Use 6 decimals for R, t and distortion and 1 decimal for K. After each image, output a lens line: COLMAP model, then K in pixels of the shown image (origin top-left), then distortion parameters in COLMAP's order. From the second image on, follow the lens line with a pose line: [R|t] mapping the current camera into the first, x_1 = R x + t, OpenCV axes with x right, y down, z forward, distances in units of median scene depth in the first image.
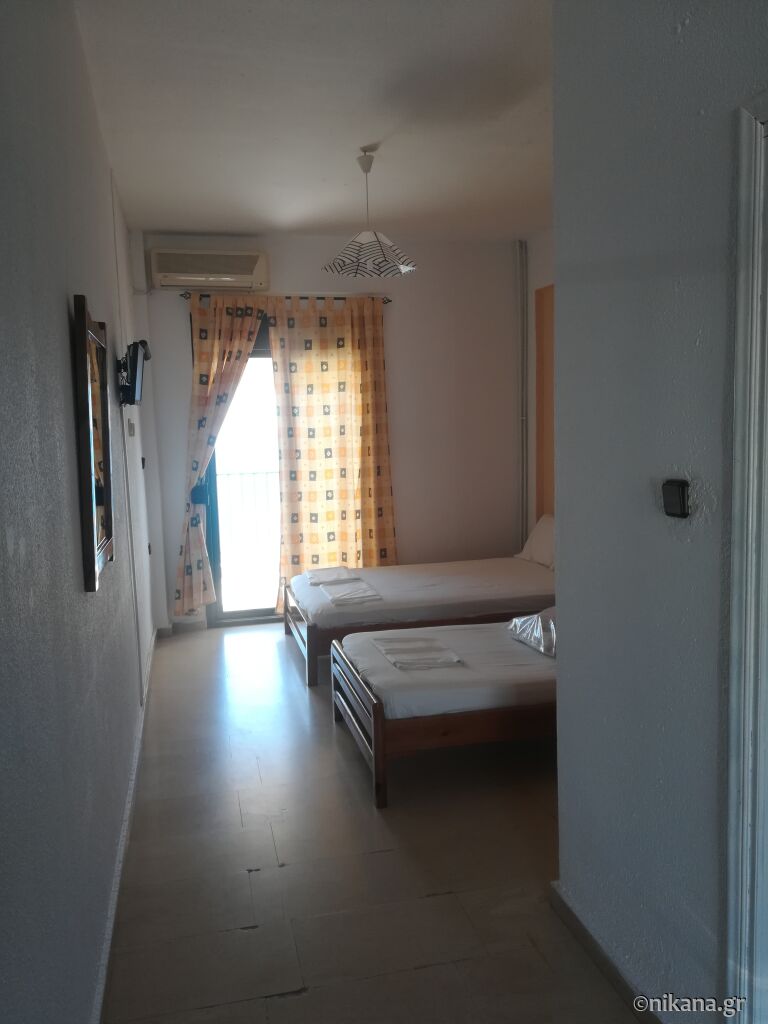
lens RADIAL K [[806.7, 0, 384.4], [0, 806.7, 511.7], [0, 0, 1]] dist [0.059235, -0.074709]
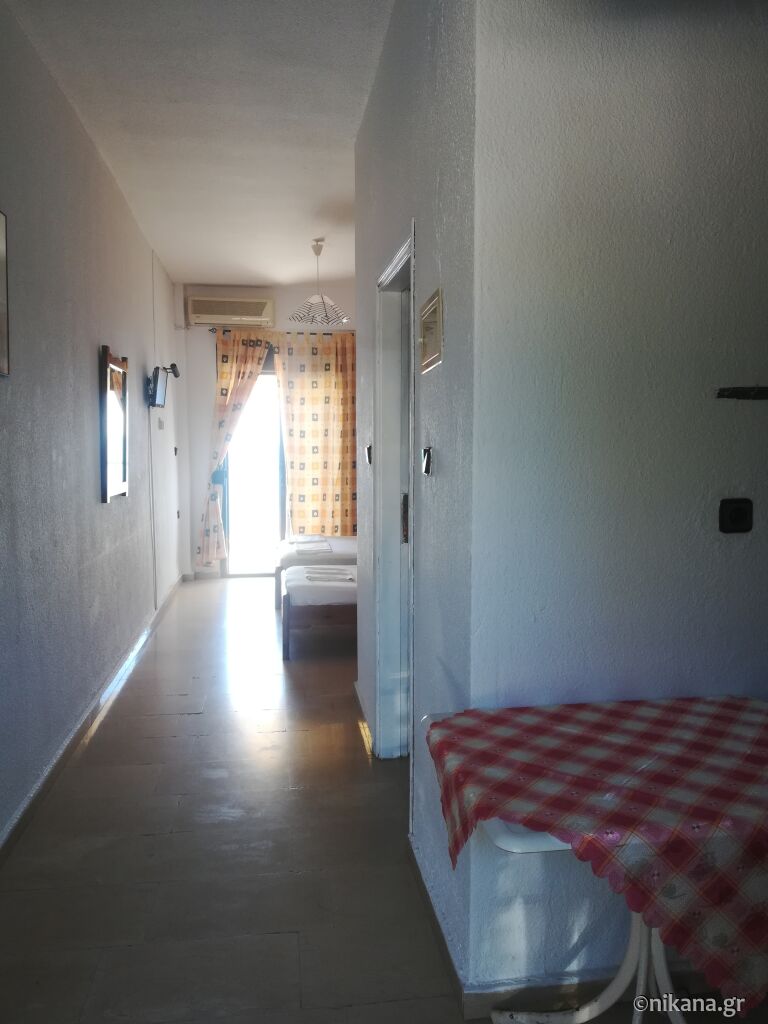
lens RADIAL K [[806.7, 0, 383.7], [0, 806.7, 512.9], [0, 0, 1]] dist [0.059235, -0.074709]
pose [[0.994339, 0.039489, -0.098639, 0.180827], [-0.041355, 0.999001, -0.016940, 0.049563], [0.097872, 0.020923, 0.994979, -0.311082]]
